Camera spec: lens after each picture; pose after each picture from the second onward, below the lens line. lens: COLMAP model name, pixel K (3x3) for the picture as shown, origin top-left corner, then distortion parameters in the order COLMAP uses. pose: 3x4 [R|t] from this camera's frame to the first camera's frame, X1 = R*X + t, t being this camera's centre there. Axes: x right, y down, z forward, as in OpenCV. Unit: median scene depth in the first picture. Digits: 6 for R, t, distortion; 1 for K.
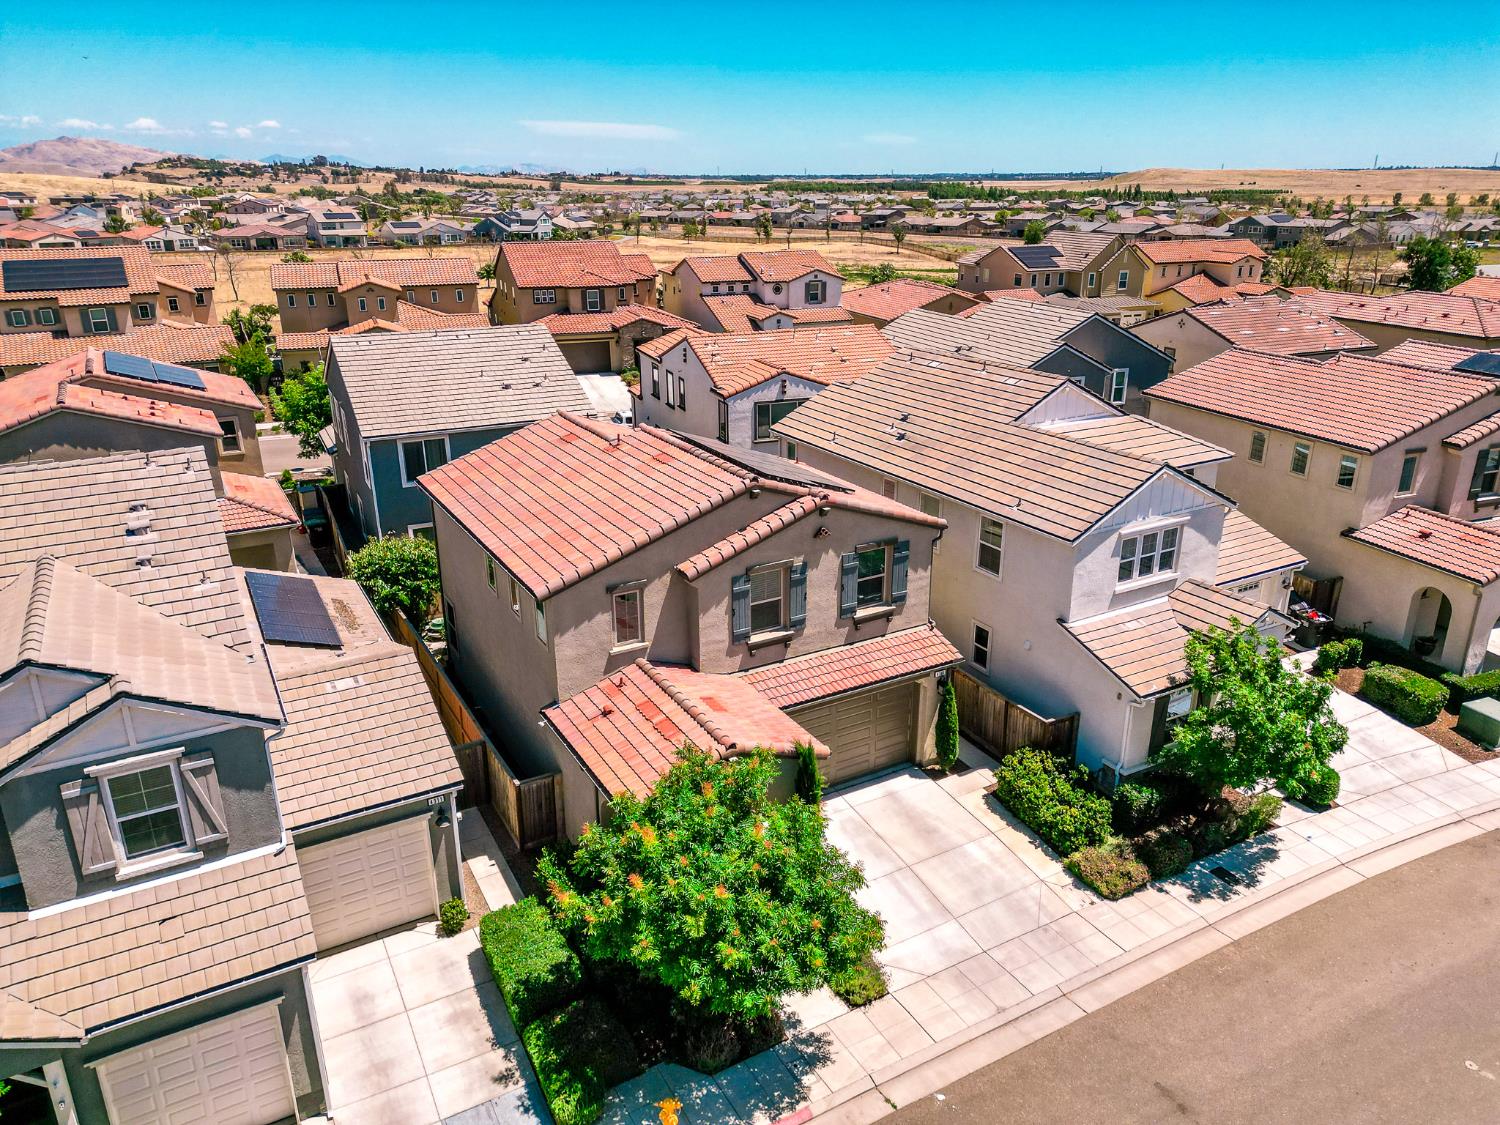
lens RADIAL K [[1050.4, 0, 752.1], [0, 1050.4, 563.2], [0, 0, 1]] dist [0.071161, -0.067379]
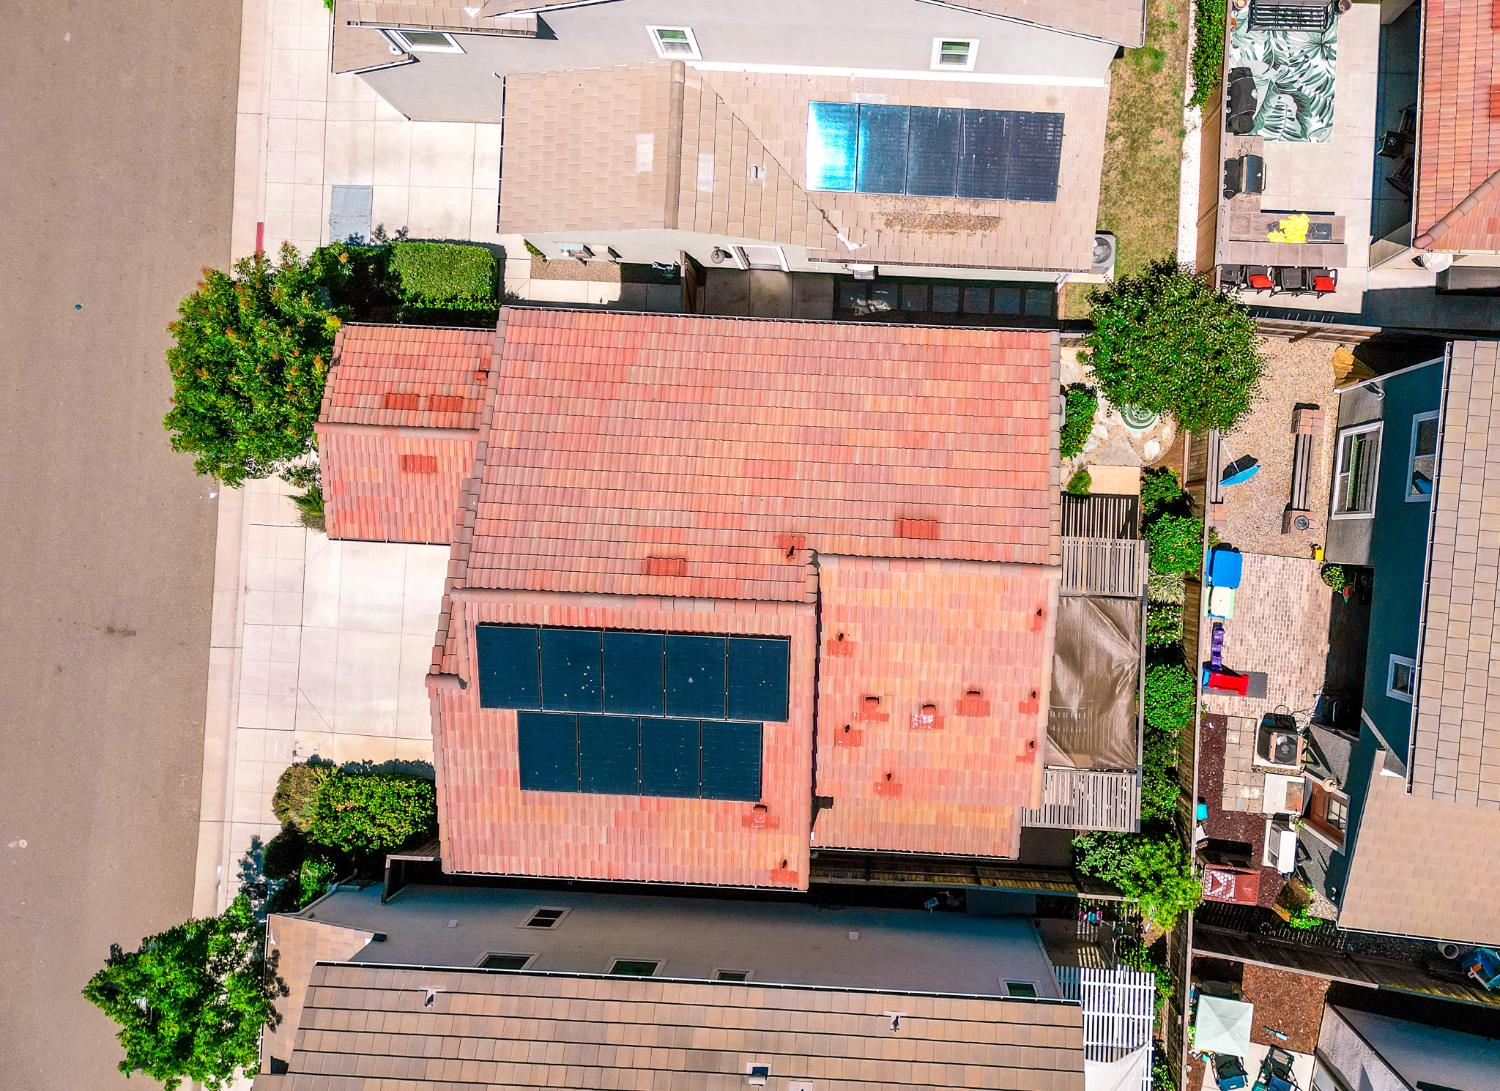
lens RADIAL K [[1189.7, 0, 854.1], [0, 1189.7, 511.8], [0, 0, 1]] dist [0.071031, -0.066803]
pose [[-0.533956, 0.845499, 0.004634, -0.181919], [-0.266799, -0.173686, 0.947972, -0.854763], [0.802315, 0.504939, 0.318319, 0.818457]]
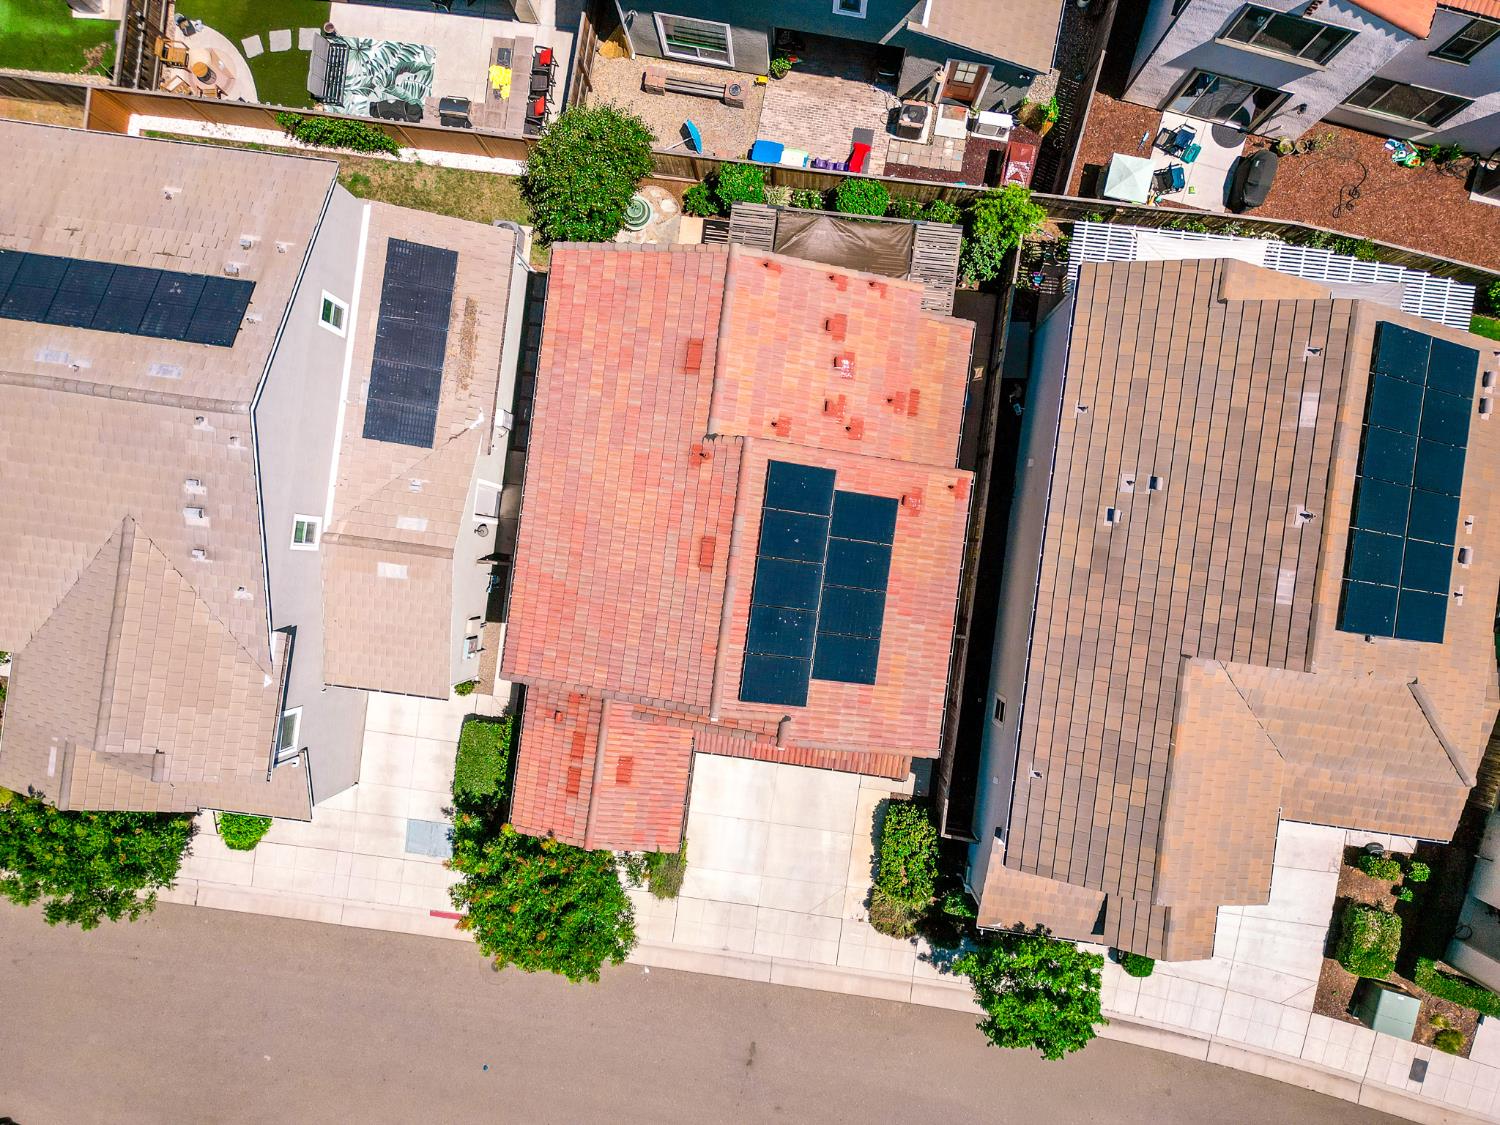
lens RADIAL K [[1050.4, 0, 752.1], [0, 1050.4, 563.2], [0, 0, 1]] dist [0.071161, -0.067379]
pose [[0.800734, 0.598487, -0.025286, -0.026244], [-0.176346, 0.275860, 0.944883, -0.924170], [0.572475, -0.752140, 0.326431, 0.714895]]
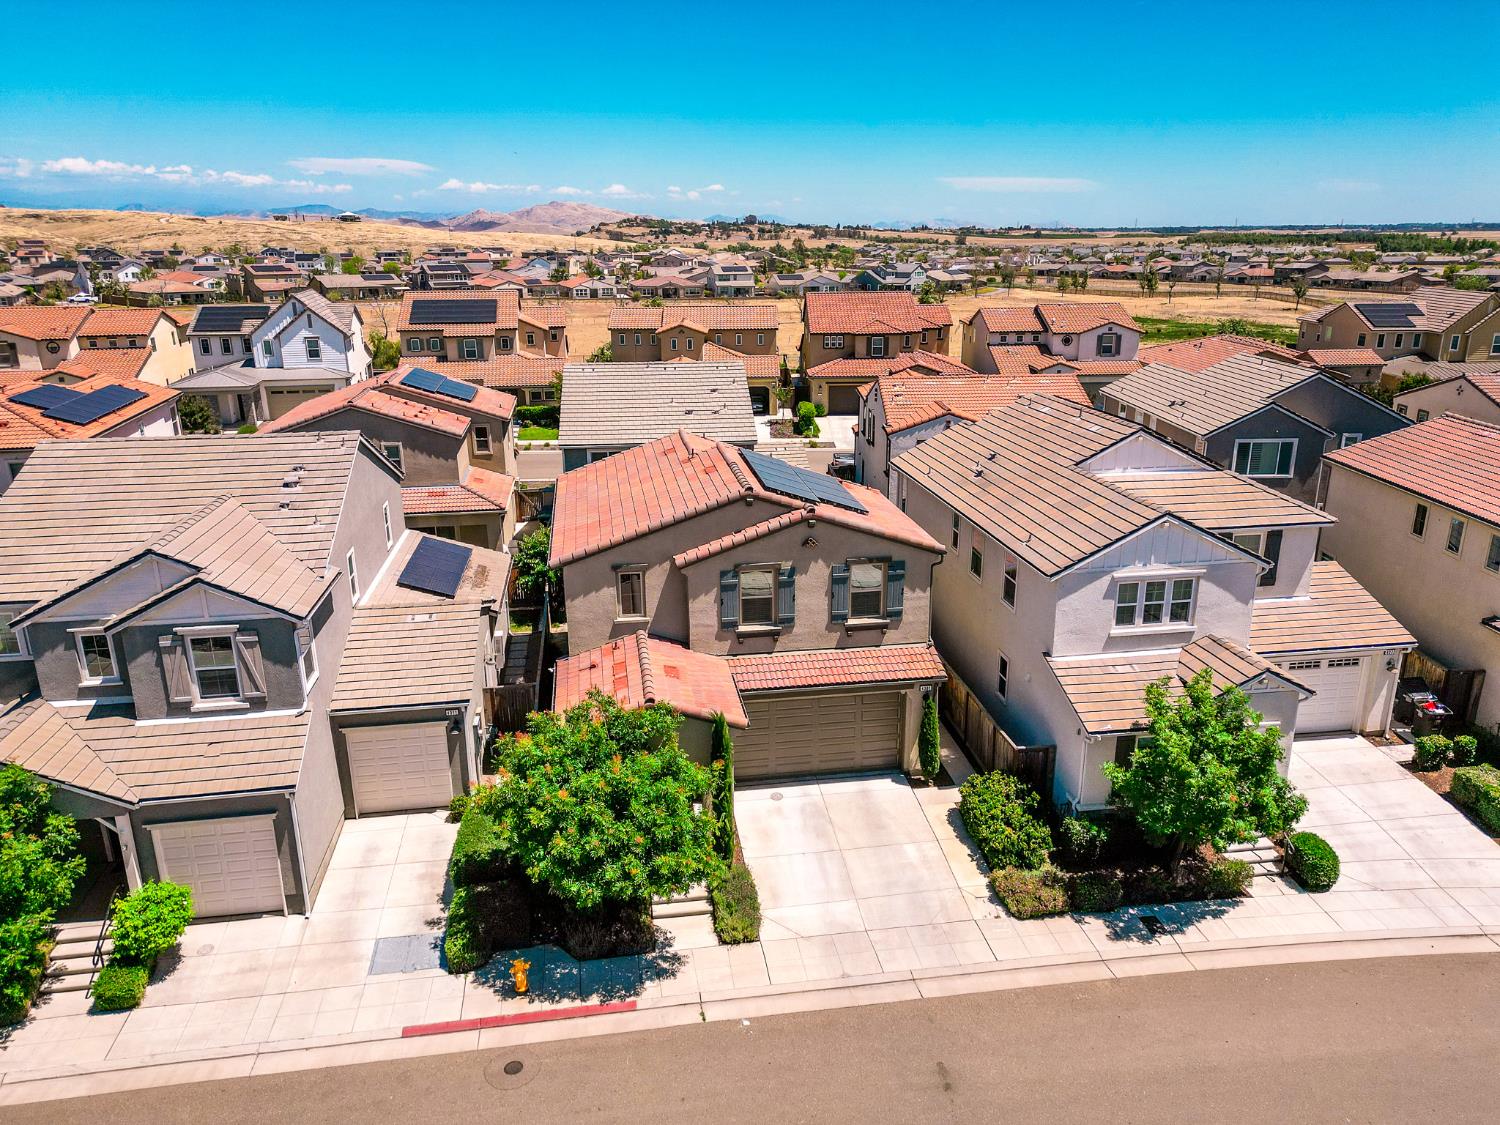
lens RADIAL K [[1050.4, 0, 752.1], [0, 1050.4, 563.2], [0, 0, 1]] dist [0.071161, -0.067379]
pose [[0.934669, 0.104845, -0.339709, 0.359325], [-0.120223, 0.992445, -0.024480, 0.025596], [0.334576, 0.063721, 0.940212, -0.071615]]
